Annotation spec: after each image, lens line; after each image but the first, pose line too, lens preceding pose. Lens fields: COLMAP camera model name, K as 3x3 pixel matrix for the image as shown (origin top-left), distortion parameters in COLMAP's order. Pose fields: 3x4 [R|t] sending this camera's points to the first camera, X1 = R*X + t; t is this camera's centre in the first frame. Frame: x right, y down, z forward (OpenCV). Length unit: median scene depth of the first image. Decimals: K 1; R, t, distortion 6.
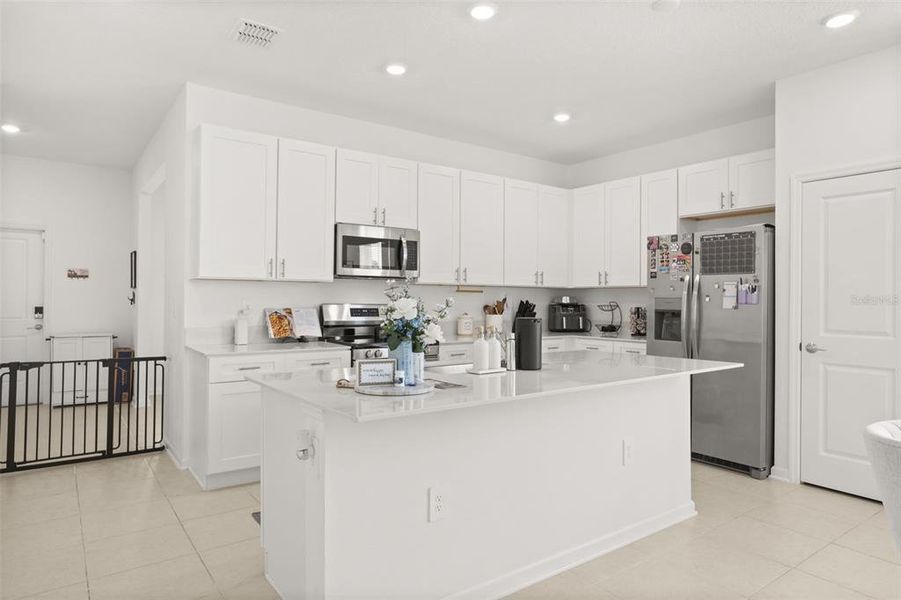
lens RADIAL K [[542.6, 0, 471.8], [0, 542.6, 298.8], [0, 0, 1]] dist [0.002609, 0.001473]
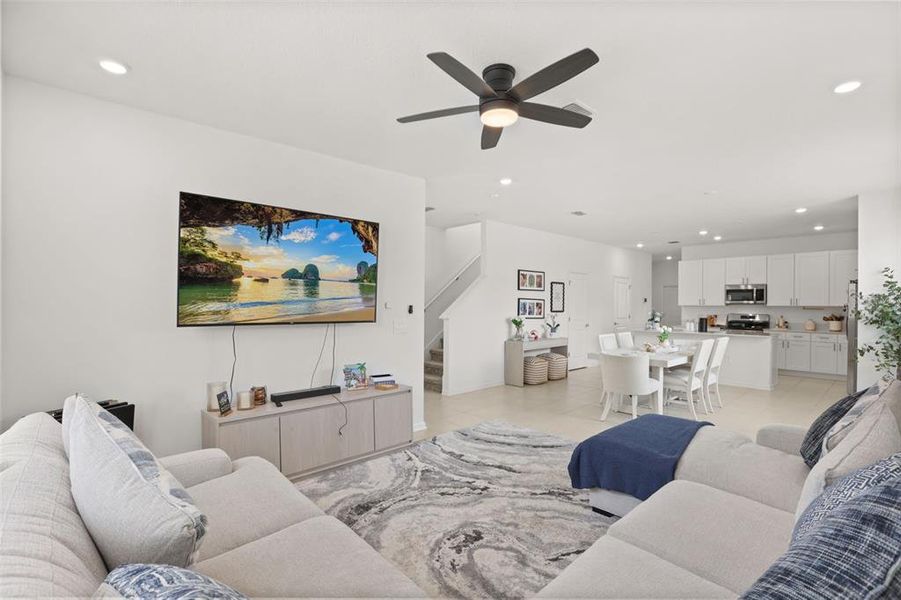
lens RADIAL K [[410.6, 0, 452.3], [0, 410.6, 304.0], [0, 0, 1]] dist [-0.028869, 0.006761]
pose [[0.071866, -0.008342, -0.997379, 1.757843], [-0.003455, 0.999957, -0.008612, -0.018582], [0.997408, 0.004065, 0.071834, -0.580762]]
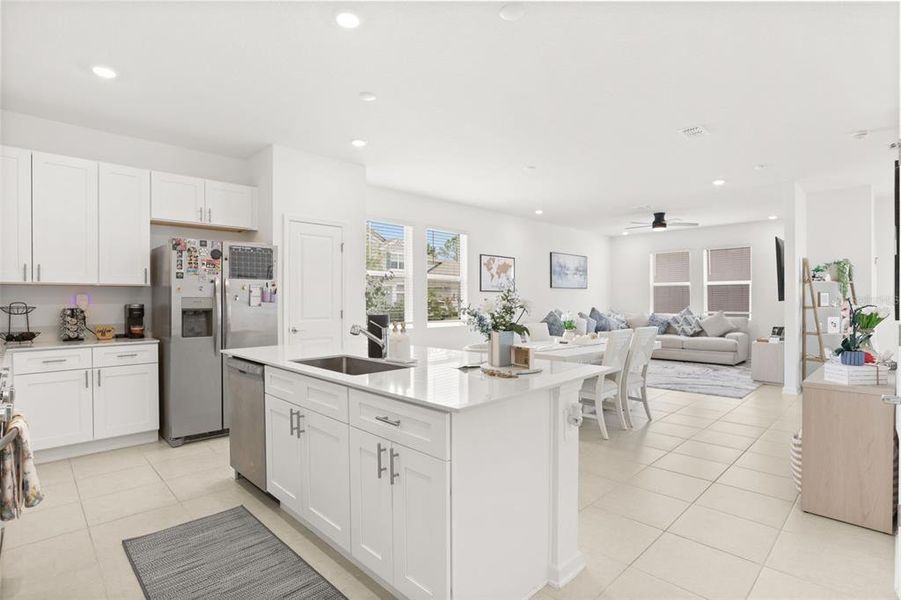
lens RADIAL K [[440.6, 0, 443.8], [0, 440.6, 301.7], [0, 0, 1]] dist [-0.032092, 0.010391]
pose [[-0.093527, -0.010505, 0.995561, -0.554692], [0.001339, 0.999942, 0.010677, -0.002141], [-0.995616, 0.002332, -0.093507, 0.599158]]
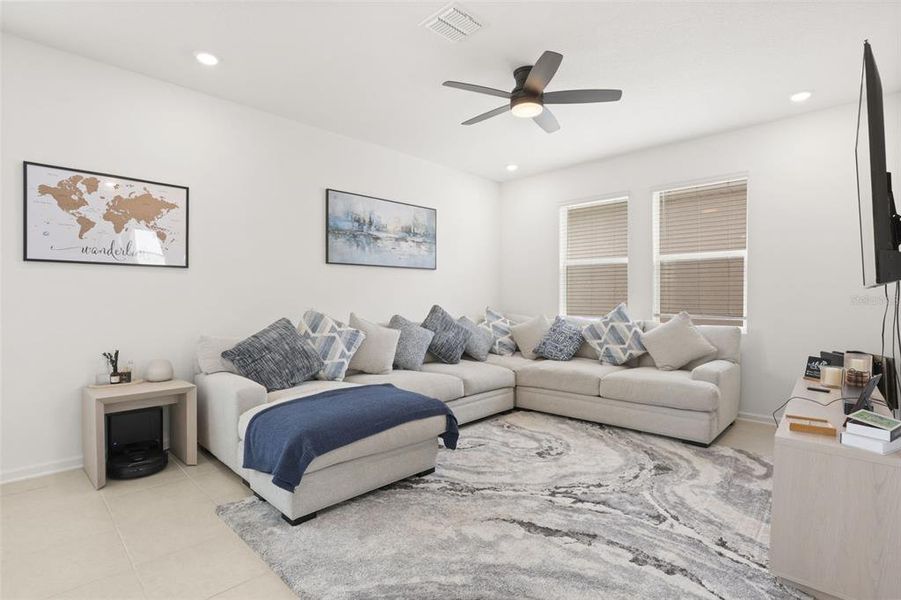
lens RADIAL K [[440.6, 0, 444.7], [0, 440.6, 300.3], [0, 0, 1]] dist [-0.032092, 0.010391]
pose [[-0.124096, -0.011341, 0.992205, 0.473984], [-0.000313, 0.999935, 0.011391, 0.025093], [-0.992270, 0.001103, -0.124092, -0.248103]]
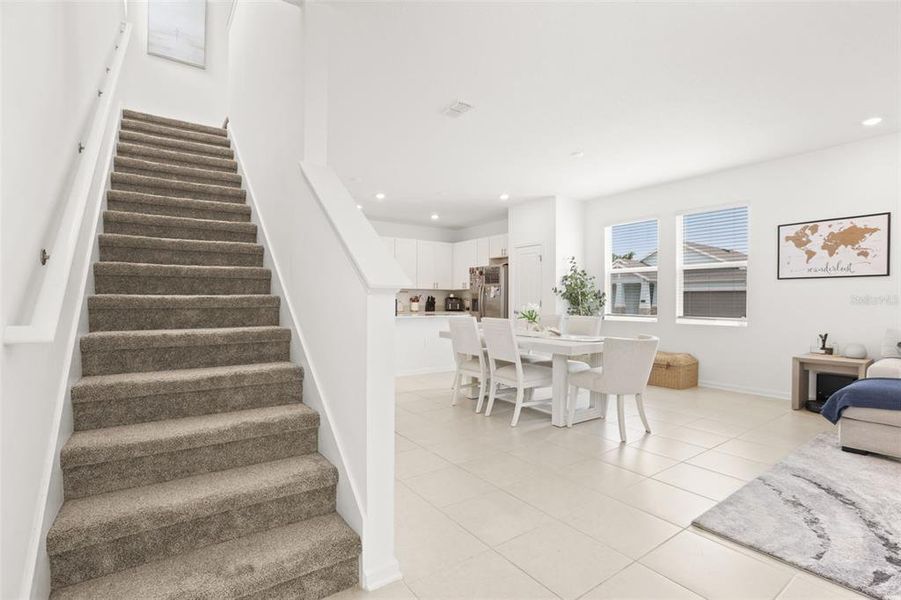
lens RADIAL K [[426.5, 0, 459.5], [0, 426.5, 303.8], [0, 0, 1]] dist [-0.013561, 0.002160]
pose [[0.999511, -0.003390, -0.031085, 0.352172], [0.003616, 0.999968, 0.007201, 0.029763], [0.031060, -0.007309, 0.999491, -0.892135]]
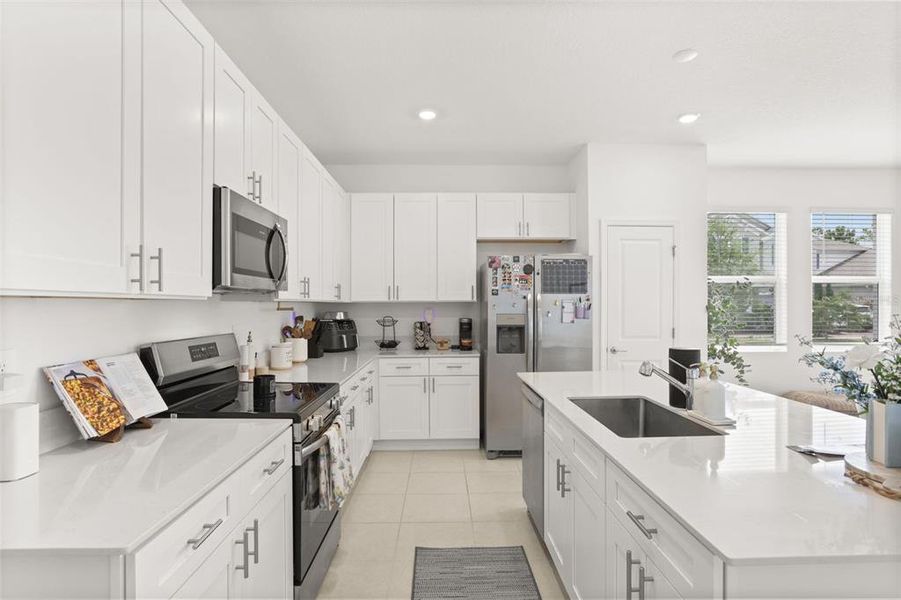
lens RADIAL K [[470.7, 0, 451.0], [0, 470.7, 307.2], [0, 0, 1]] dist [-0.035111, 0.009677]
pose [[0.602015, -0.013750, 0.798366, -0.461532], [0.007573, 0.999905, 0.011511, -0.027135], [-0.798449, -0.000884, 0.602062, 0.537185]]
